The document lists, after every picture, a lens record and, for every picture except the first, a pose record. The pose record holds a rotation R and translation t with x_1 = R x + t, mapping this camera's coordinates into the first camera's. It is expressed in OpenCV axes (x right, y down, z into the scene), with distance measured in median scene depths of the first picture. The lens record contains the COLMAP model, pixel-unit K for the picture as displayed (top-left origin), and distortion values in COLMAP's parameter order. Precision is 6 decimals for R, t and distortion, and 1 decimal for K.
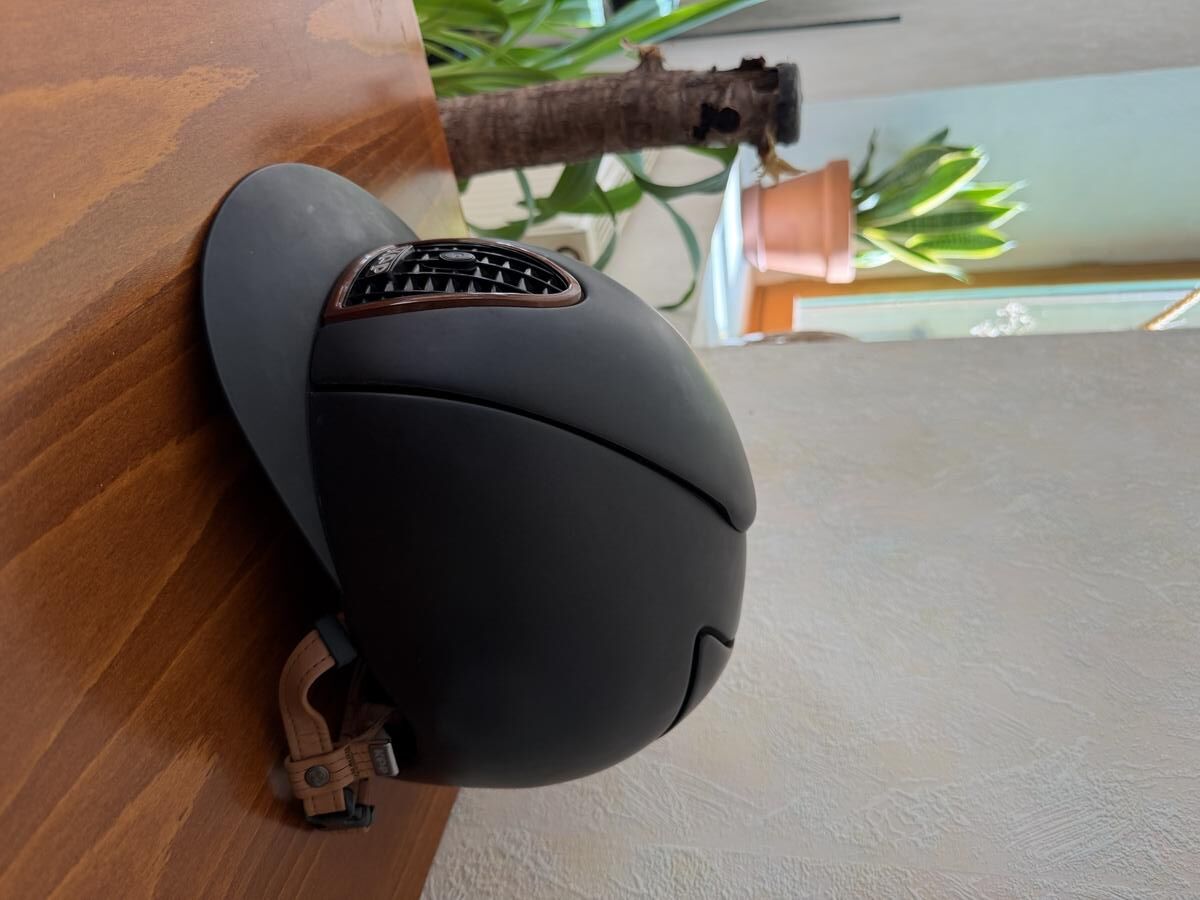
lens RADIAL K [[924.8, 0, 611.9], [0, 924.8, 457.1], [0, 0, 1]] dist [-0.011436, -0.014225]
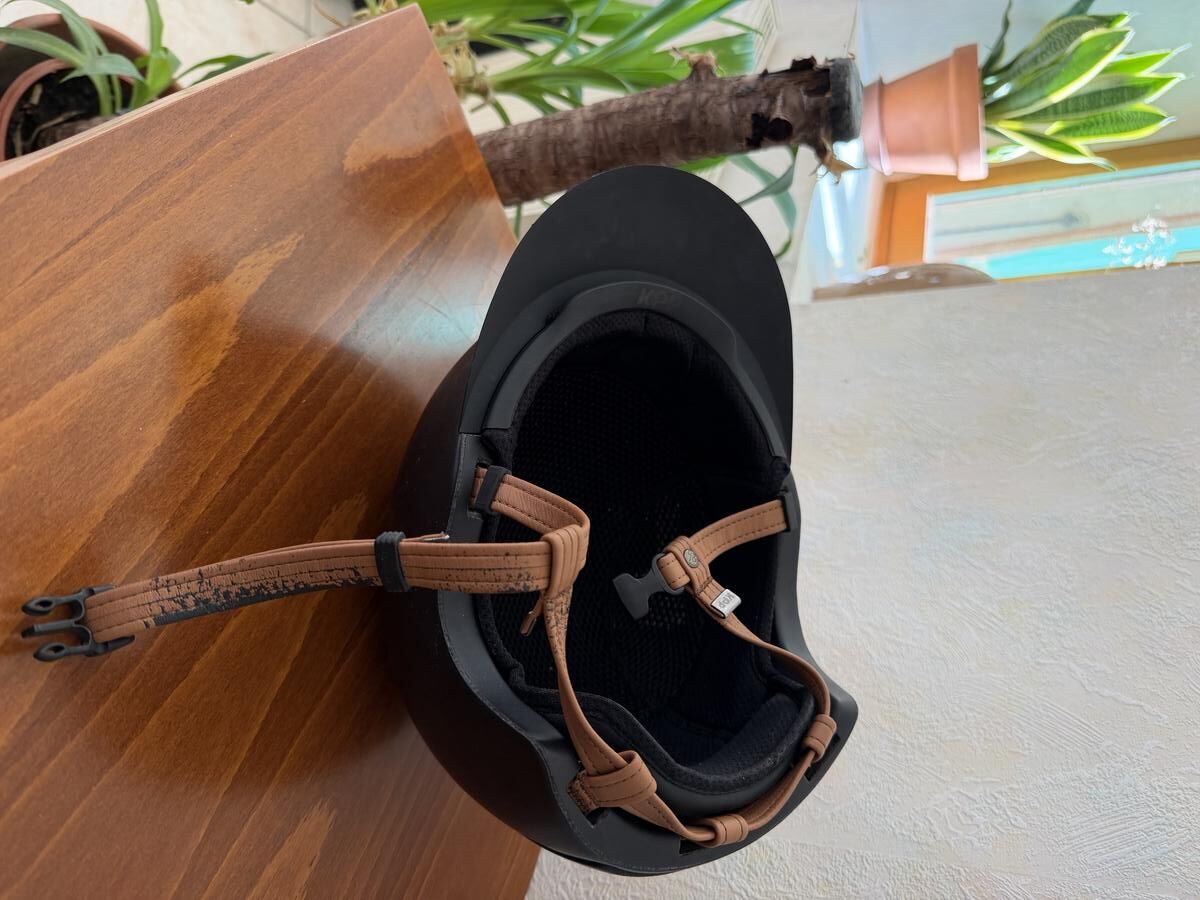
lens RADIAL K [[924.8, 0, 596.2], [0, 924.8, 472.4], [0, 0, 1]] dist [-0.011436, -0.014225]
pose [[0.979113, -0.050914, -0.196838, 0.109730], [0.080334, 0.986239, 0.144498, -0.163573], [0.186773, -0.157293, 0.969729, -0.048219]]
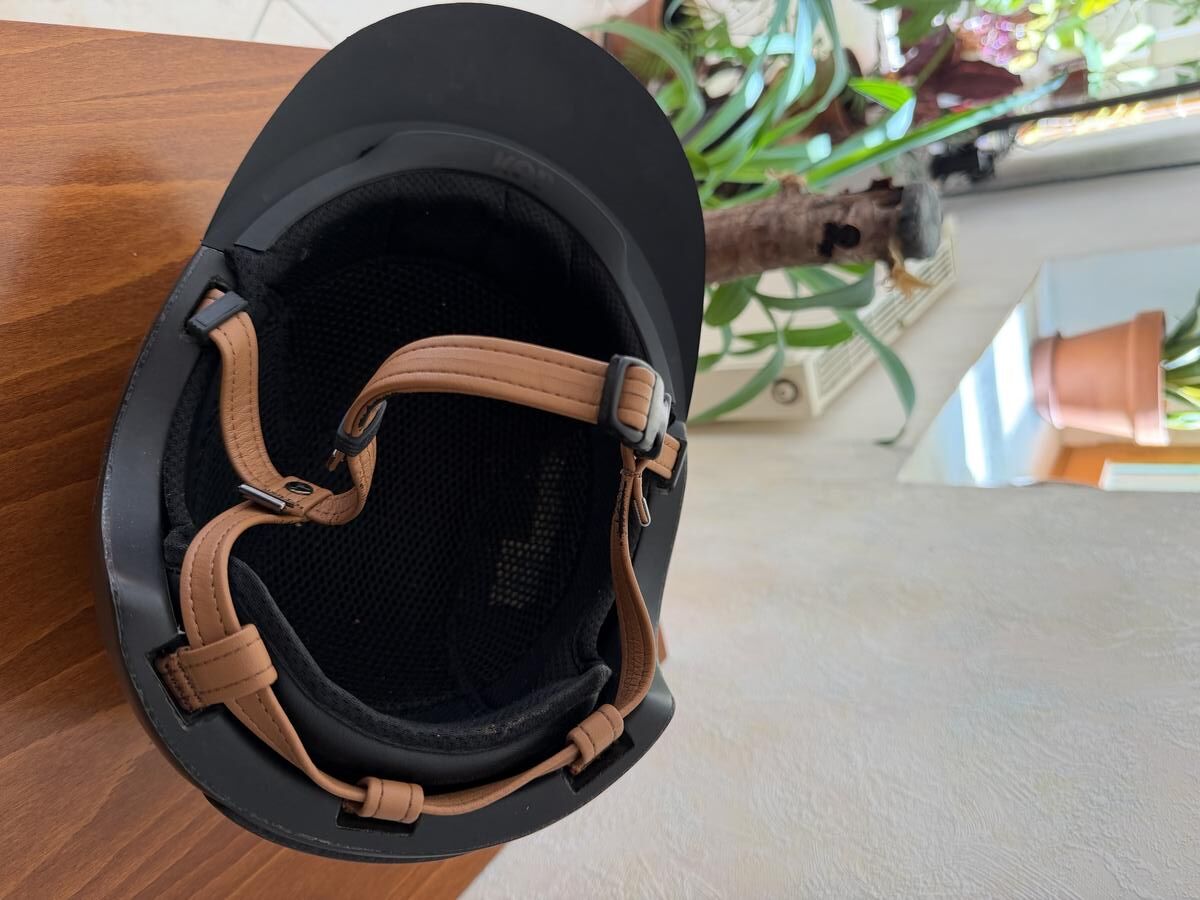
lens RADIAL K [[924.8, 0, 587.7], [0, 924.8, 443.3], [0, 0, 1]] dist [-0.011436, -0.014225]
pose [[0.911080, 0.059018, -0.407983, 0.294967], [-0.136967, 0.976811, -0.164562, 0.066287], [0.388810, 0.205809, 0.898036, 0.018699]]
